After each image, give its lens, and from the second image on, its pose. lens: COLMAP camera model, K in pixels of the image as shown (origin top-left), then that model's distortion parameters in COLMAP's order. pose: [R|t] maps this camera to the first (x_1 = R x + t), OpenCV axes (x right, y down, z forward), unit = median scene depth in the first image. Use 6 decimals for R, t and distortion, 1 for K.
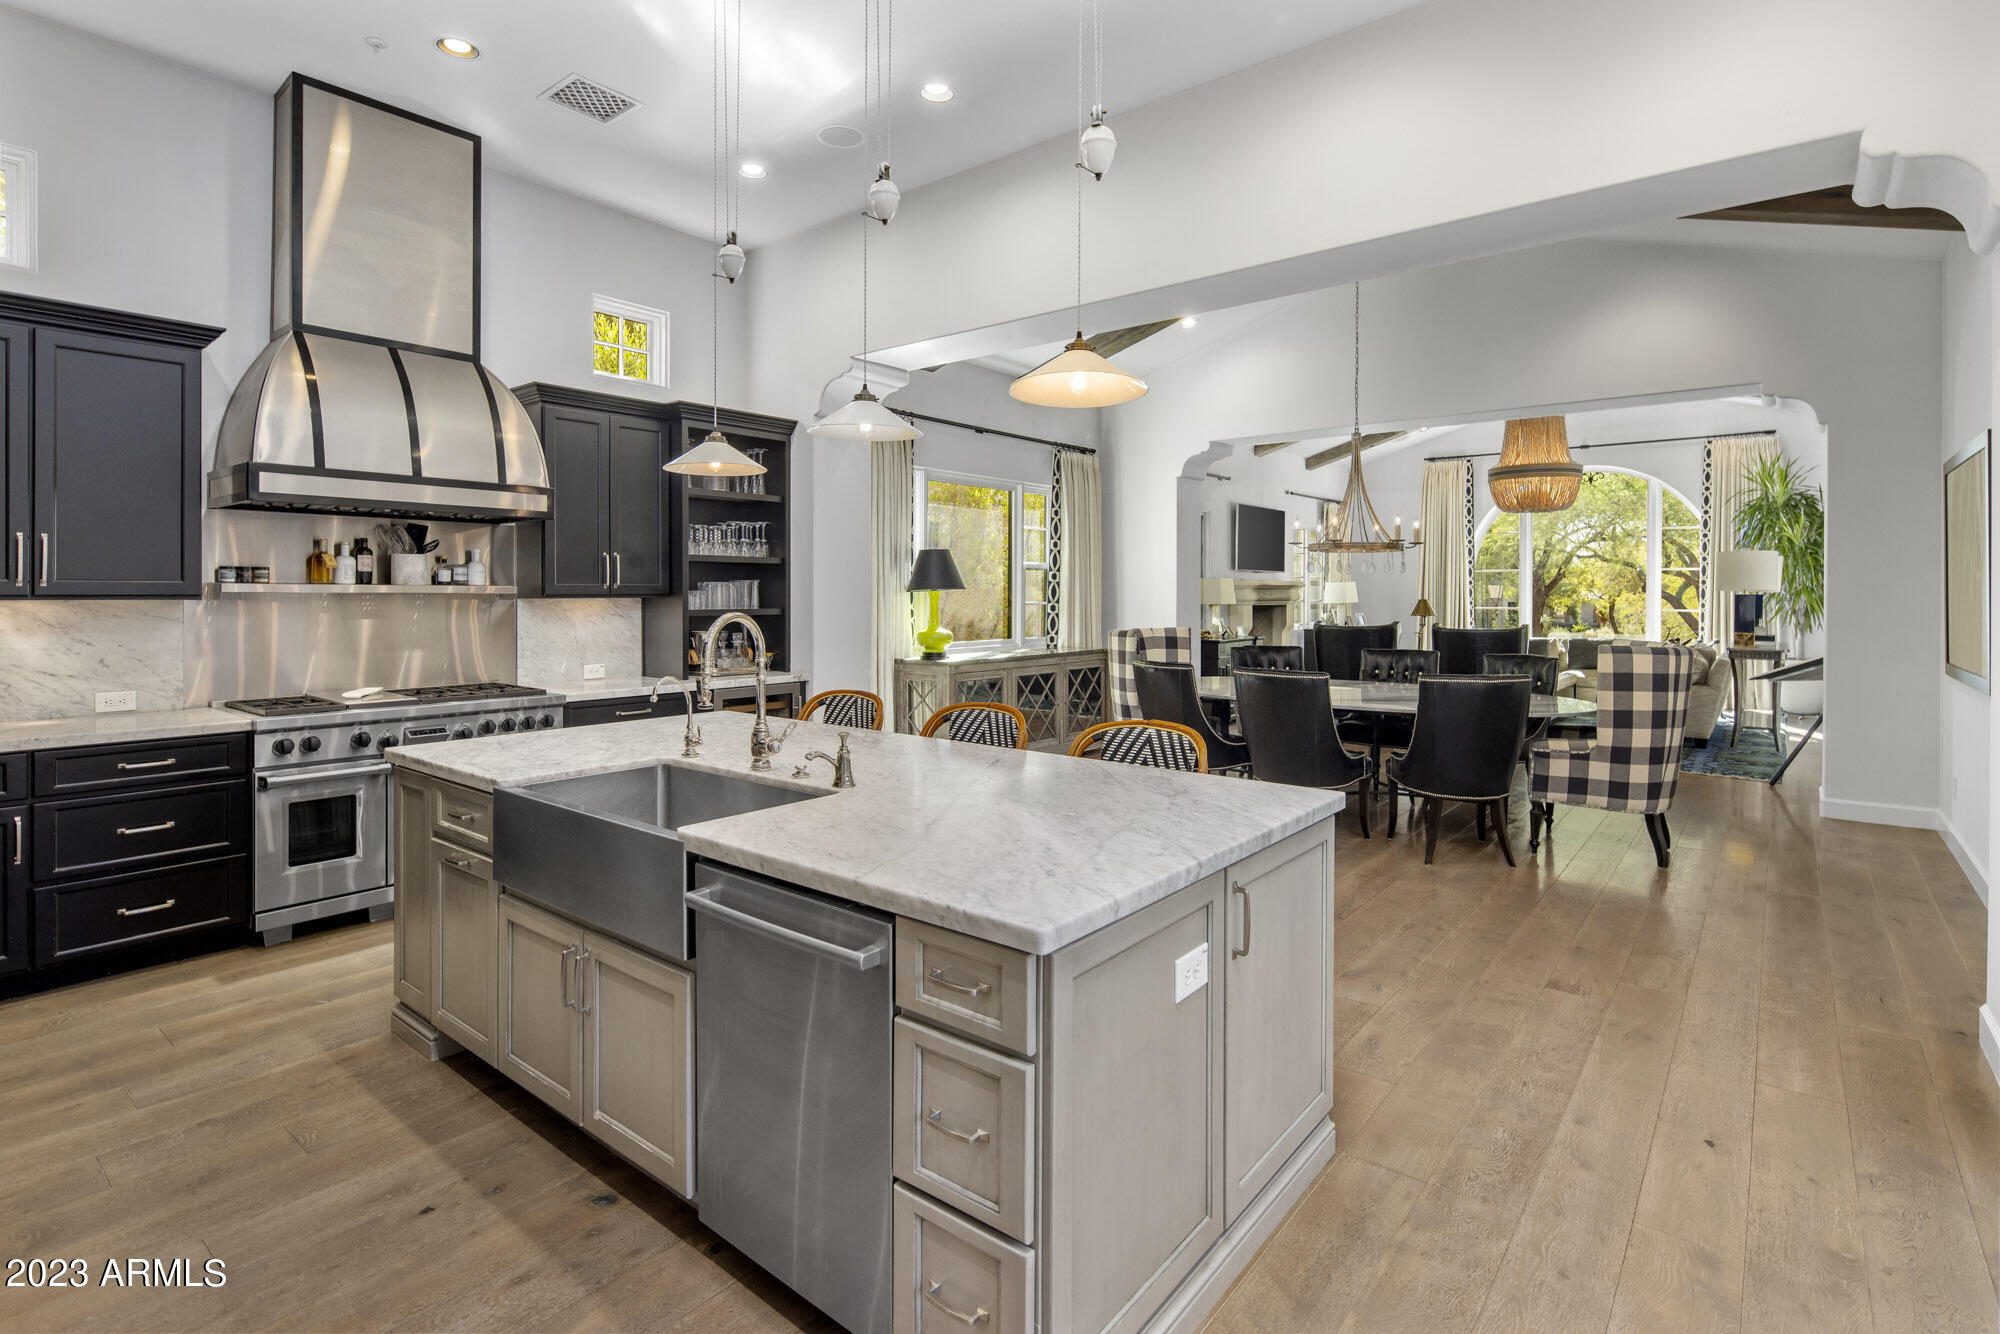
lens RADIAL K [[958.0, 0, 1013.5], [0, 958.0, 592.5], [0, 0, 1]] dist [0.001789, -0.001566]
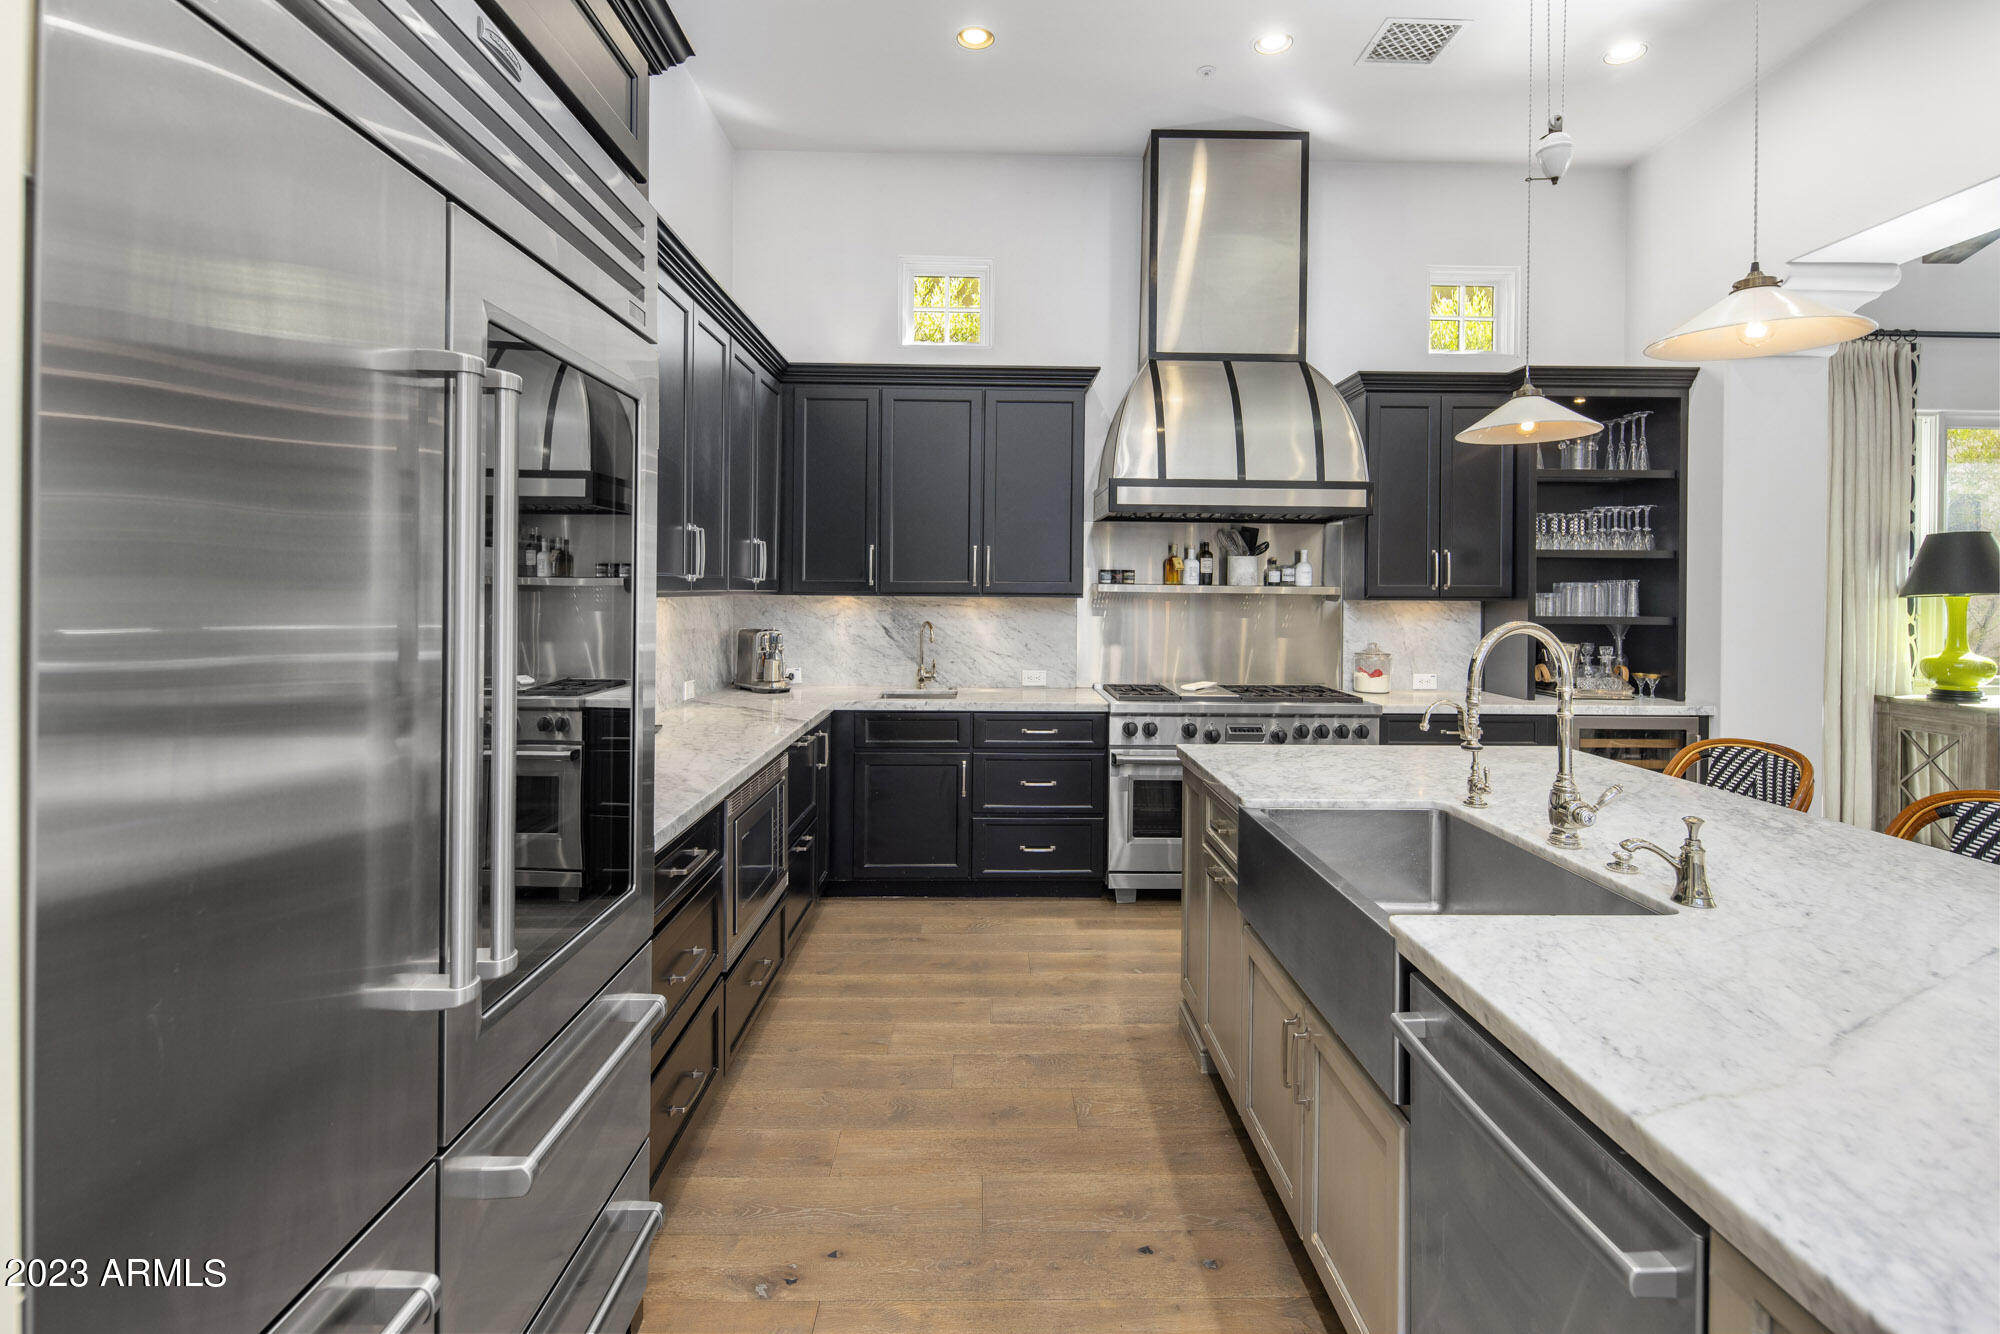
lens RADIAL K [[958.0, 0, 1013.5], [0, 958.0, 592.5], [0, 0, 1]] dist [0.001789, -0.001566]
pose [[0.640101, 0.005054, -0.768274, 0.012865], [-0.007388, 0.999973, 0.000423, 0.001012], [0.768255, 0.005405, 0.640121, 0.165242]]
